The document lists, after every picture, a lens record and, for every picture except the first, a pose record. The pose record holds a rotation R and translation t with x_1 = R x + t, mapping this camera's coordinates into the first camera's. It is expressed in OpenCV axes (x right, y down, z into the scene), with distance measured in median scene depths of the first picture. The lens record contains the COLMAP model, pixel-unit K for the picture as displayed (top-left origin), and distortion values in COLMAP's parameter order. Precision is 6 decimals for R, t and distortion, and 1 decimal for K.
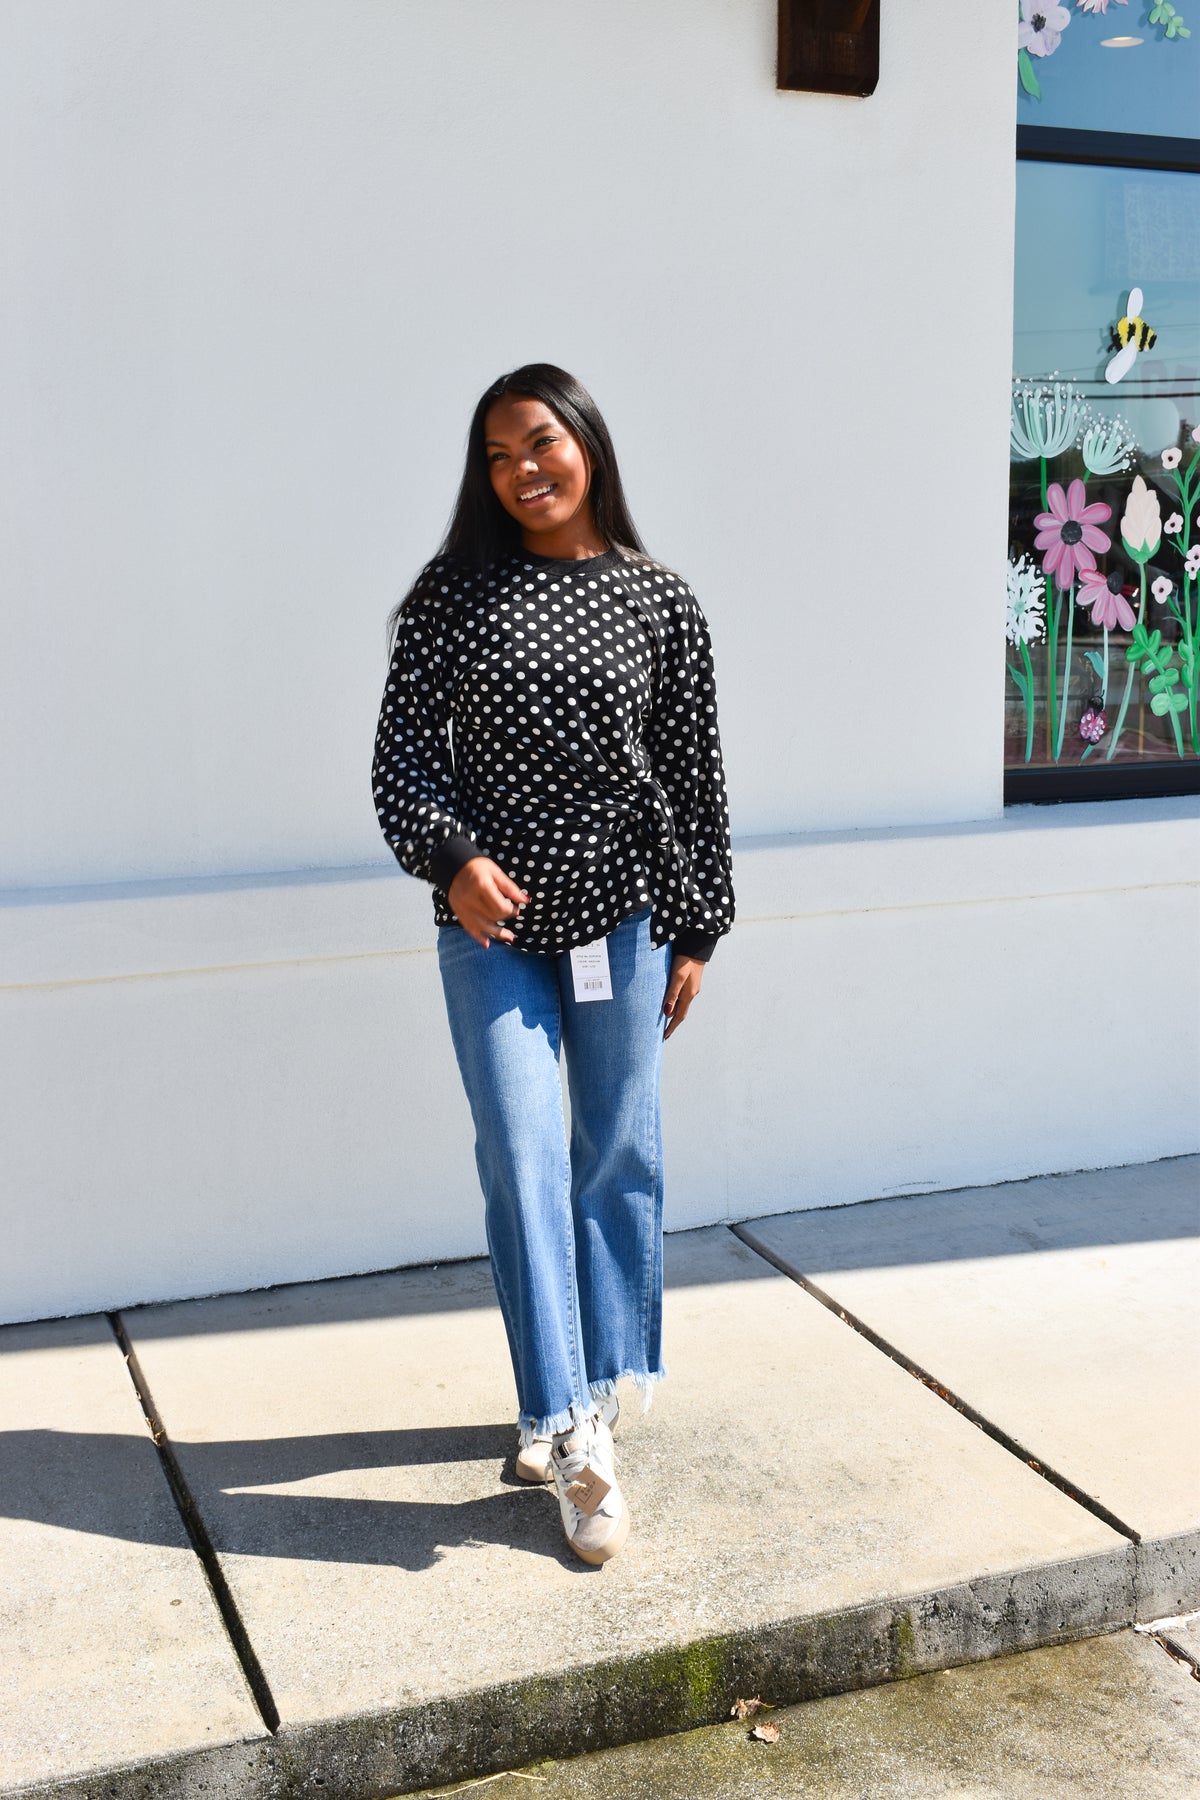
lens RADIAL K [[2069.8, 0, 604.9], [0, 2069.8, 913.5], [0, 0, 1]] dist [-0.055221, 0.000000]
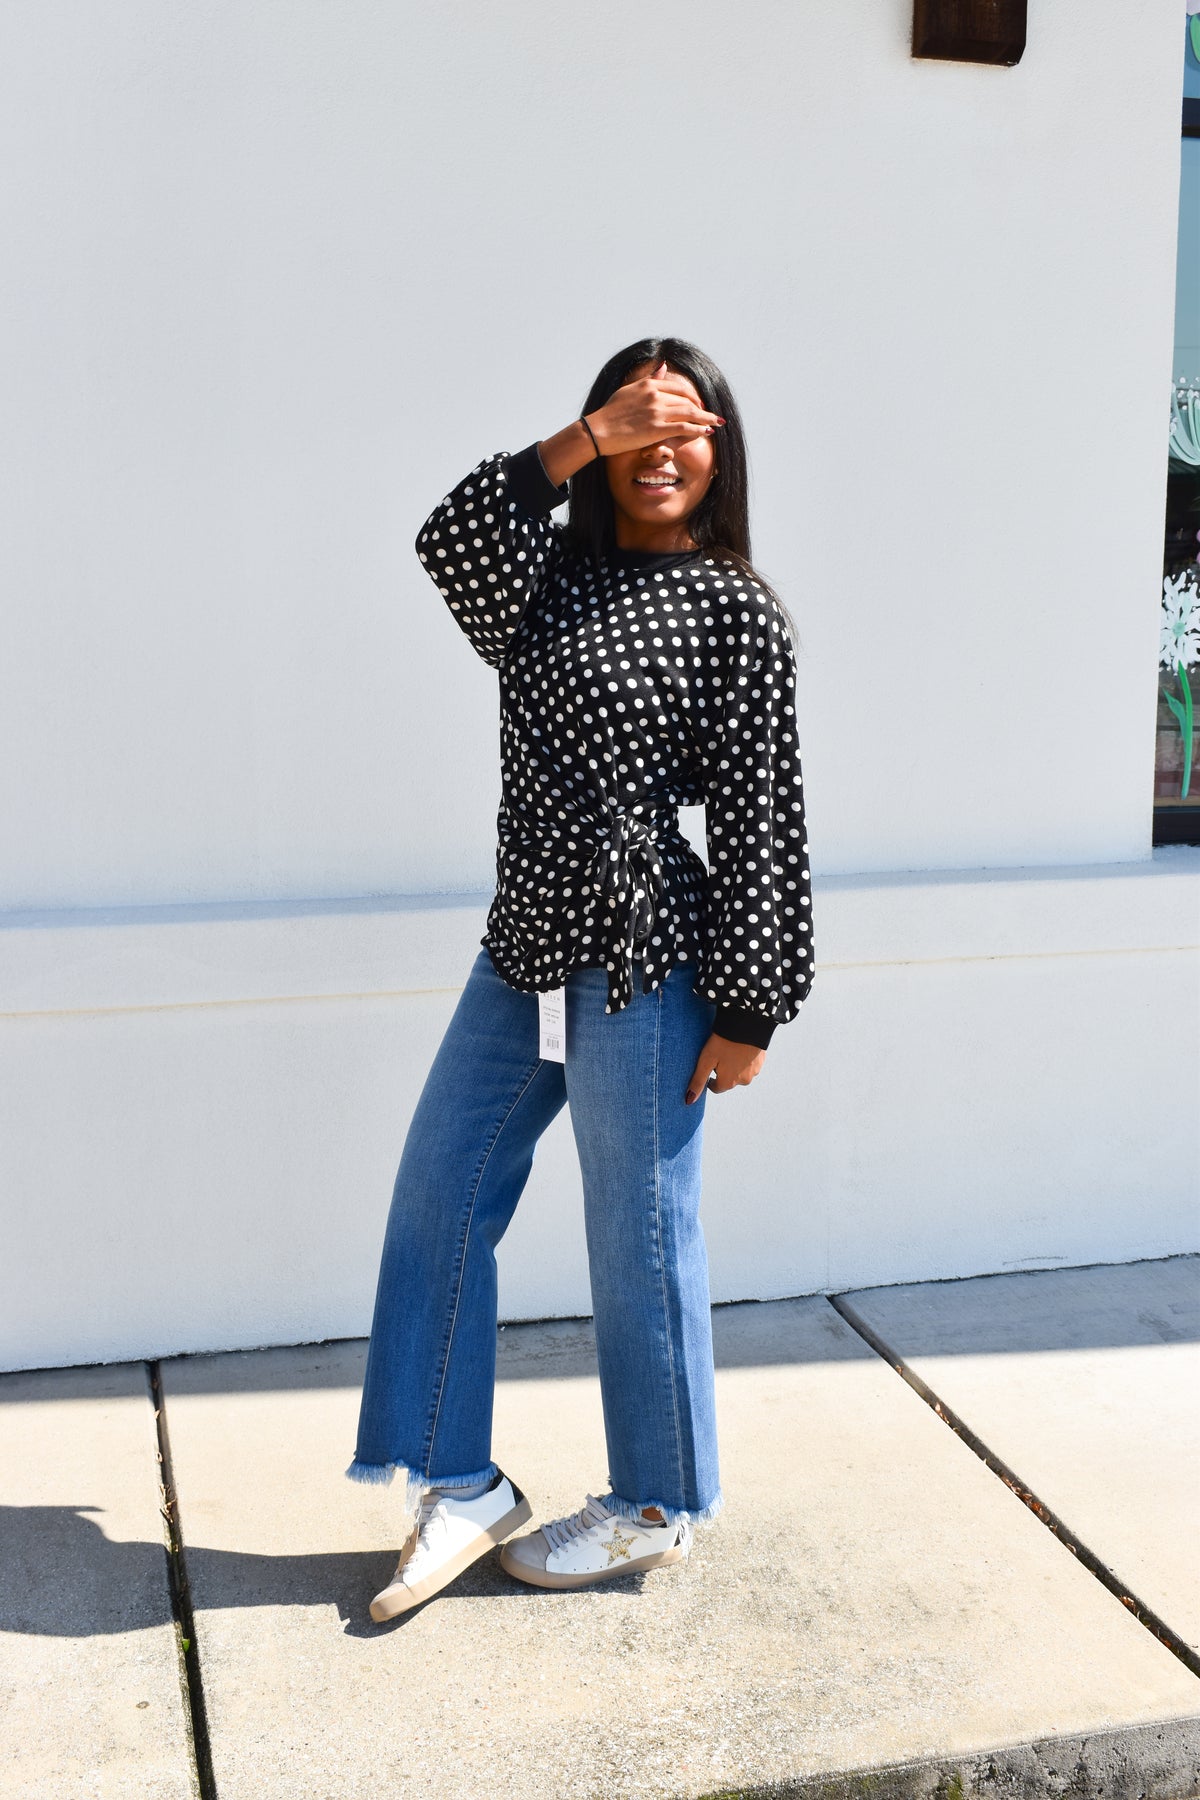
lens RADIAL K [[2069.8, 0, 601.0], [0, 2069.8, 912.2], [0, 0, 1]] dist [-0.055221, 0.000000]
pose [[0.993931, 0.030760, -0.105616, 0.058089], [-0.031585, 0.999482, -0.006148, -0.012001], [0.105372, 0.009447, 0.994388, 0.086875]]
